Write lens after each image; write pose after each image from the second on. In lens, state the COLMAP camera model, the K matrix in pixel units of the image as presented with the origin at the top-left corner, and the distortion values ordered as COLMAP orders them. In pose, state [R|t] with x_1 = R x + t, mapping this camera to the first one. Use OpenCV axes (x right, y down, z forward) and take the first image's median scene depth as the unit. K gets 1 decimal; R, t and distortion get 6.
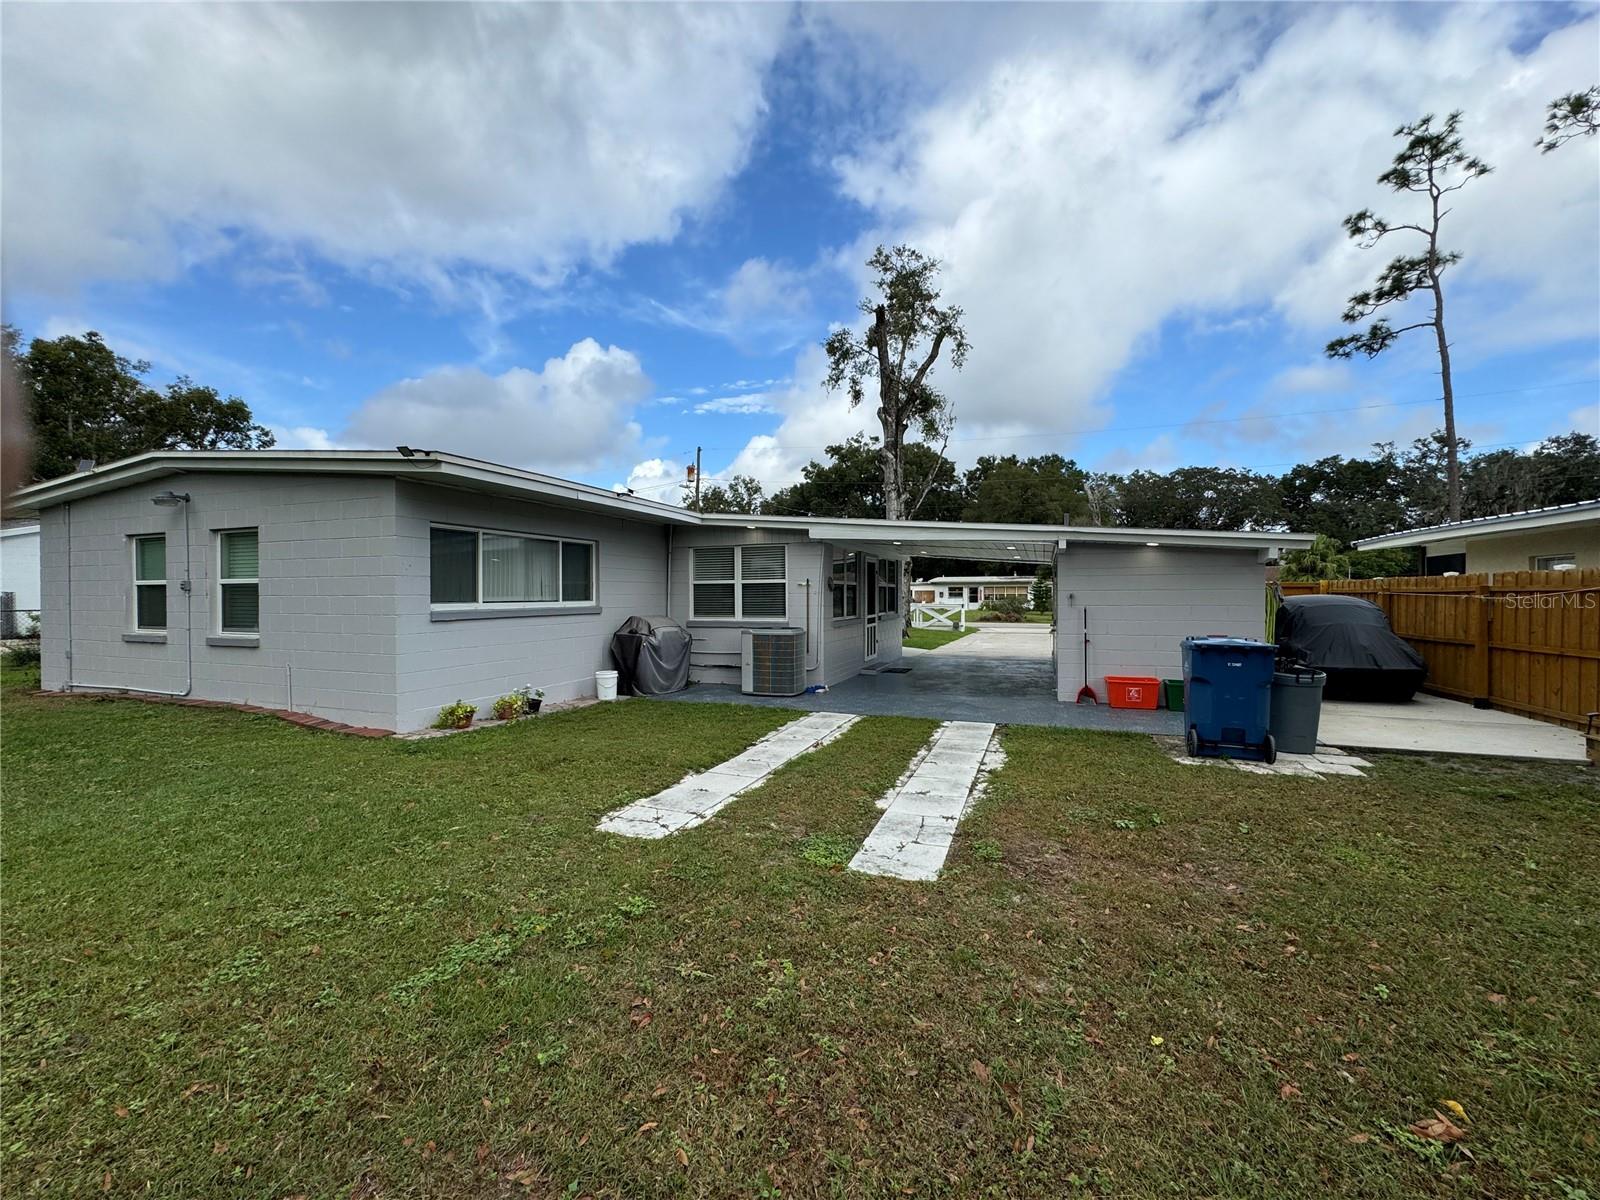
lens RADIAL K [[631.9, 0, 800.0], [0, 631.9, 600.0], [0, 0, 1]] dist [0.000755, 0.000158]
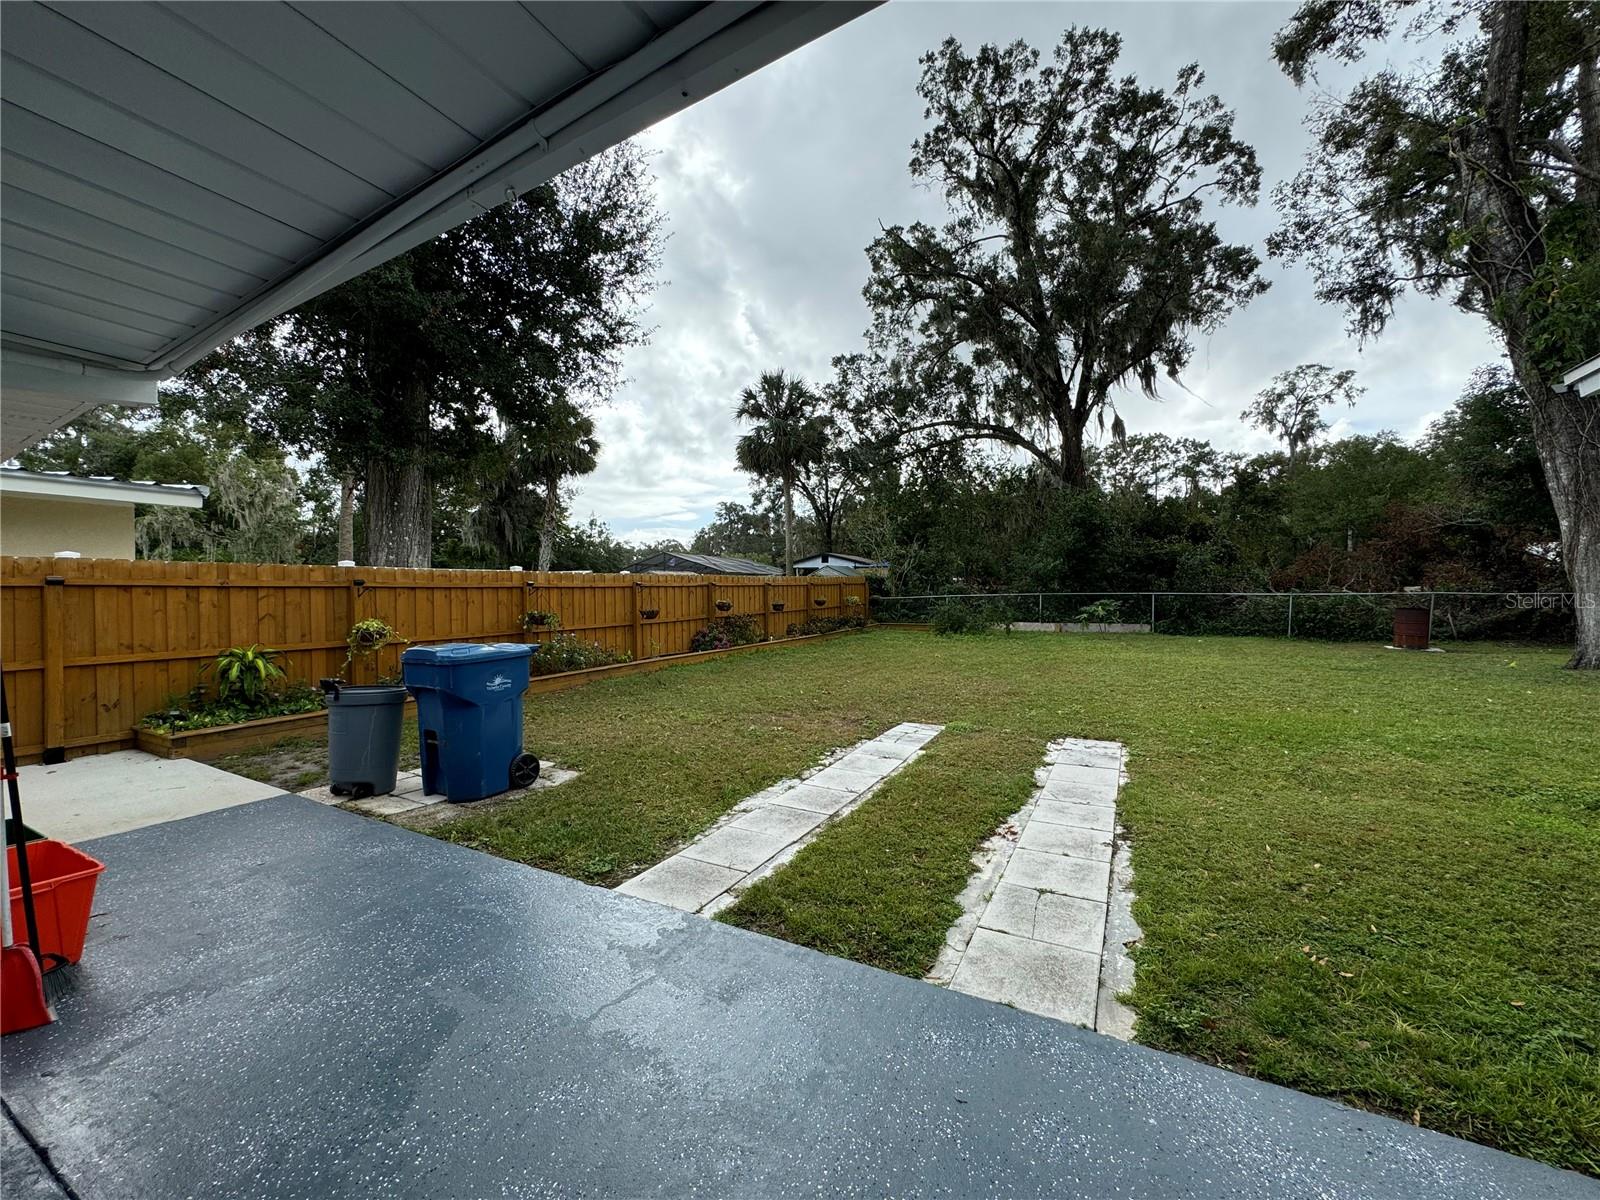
lens RADIAL K [[643.7, 0, 795.3], [0, 643.7, 595.3], [0, 0, 1]] dist [-0.002550, 0.005655]
pose [[-0.991773, 0.003476, 0.127962, 0.038970], [0.005204, 0.999900, 0.013170, -0.002133], [-0.127903, 0.013727, -0.991692, 0.416855]]
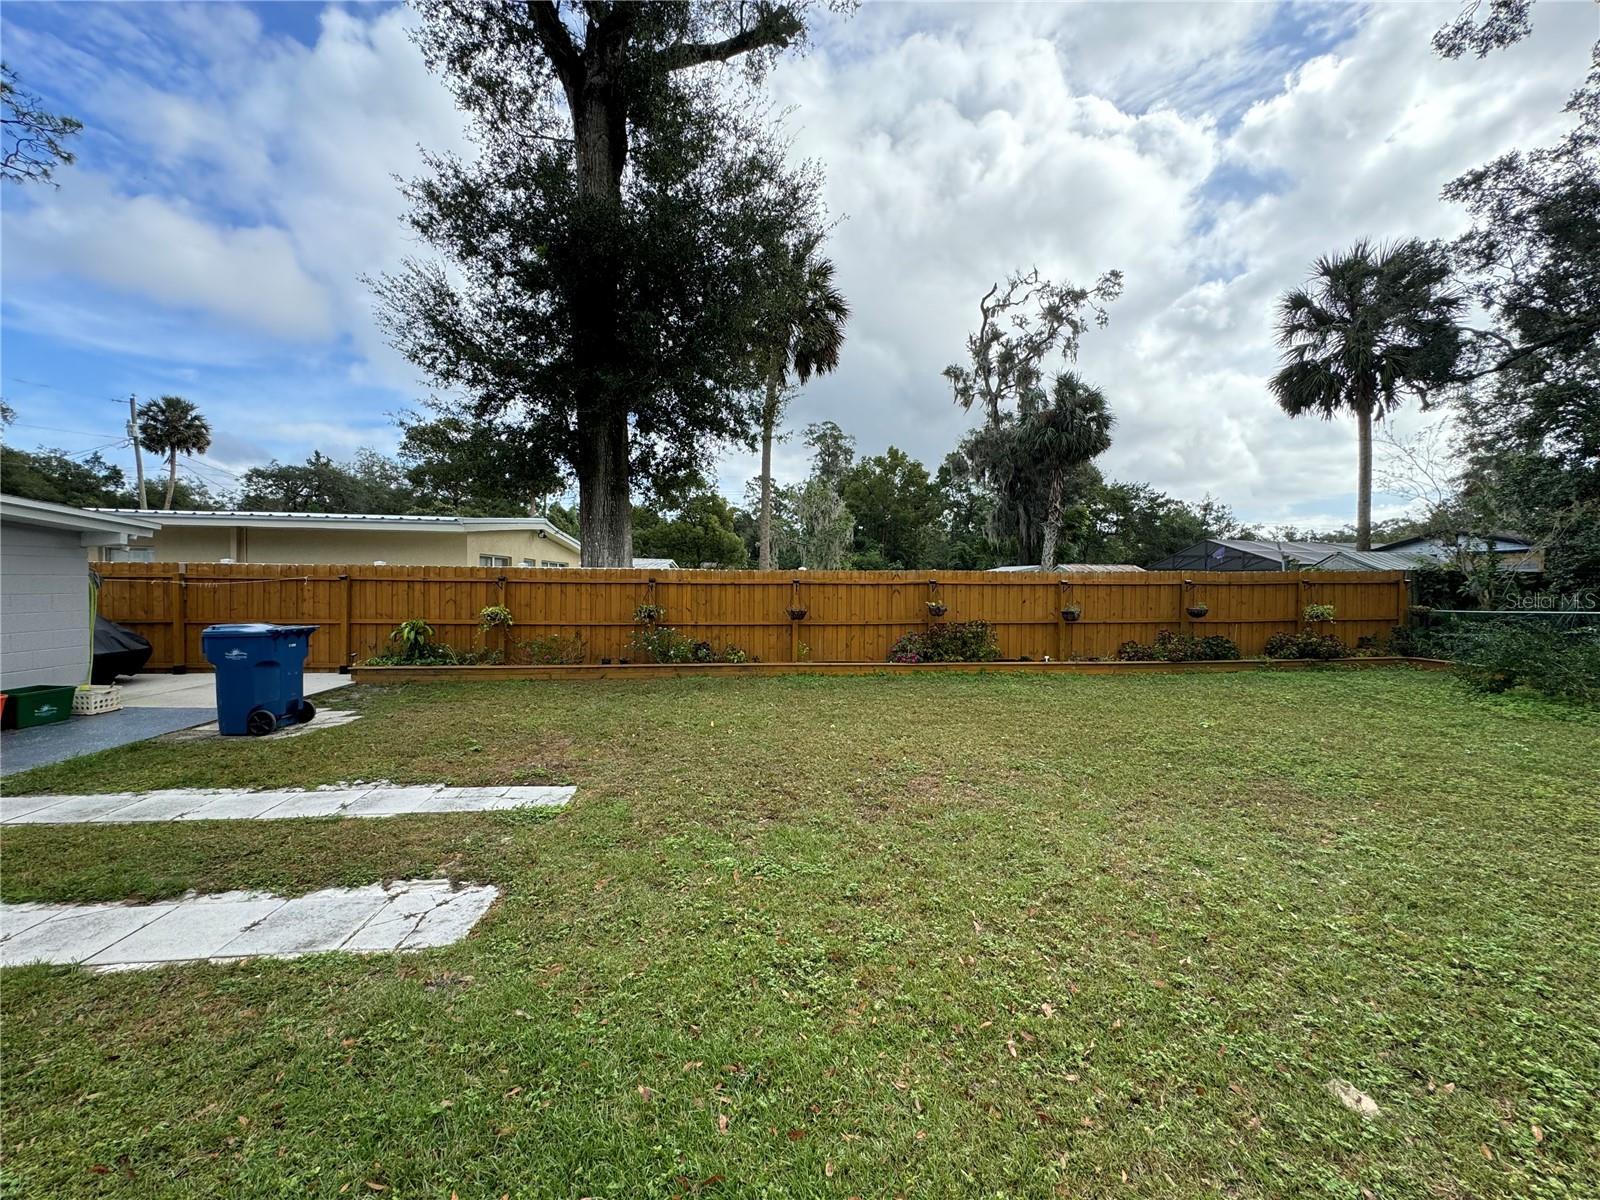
lens RADIAL K [[643.7, 0, 795.3], [0, 643.7, 595.3], [0, 0, 1]] dist [-0.002550, 0.005655]
pose [[-0.446947, -0.023086, 0.894262, -0.177147], [-0.007005, 0.999727, 0.022307, -0.005068], [-0.894533, 0.003706, -0.446987, 0.157755]]
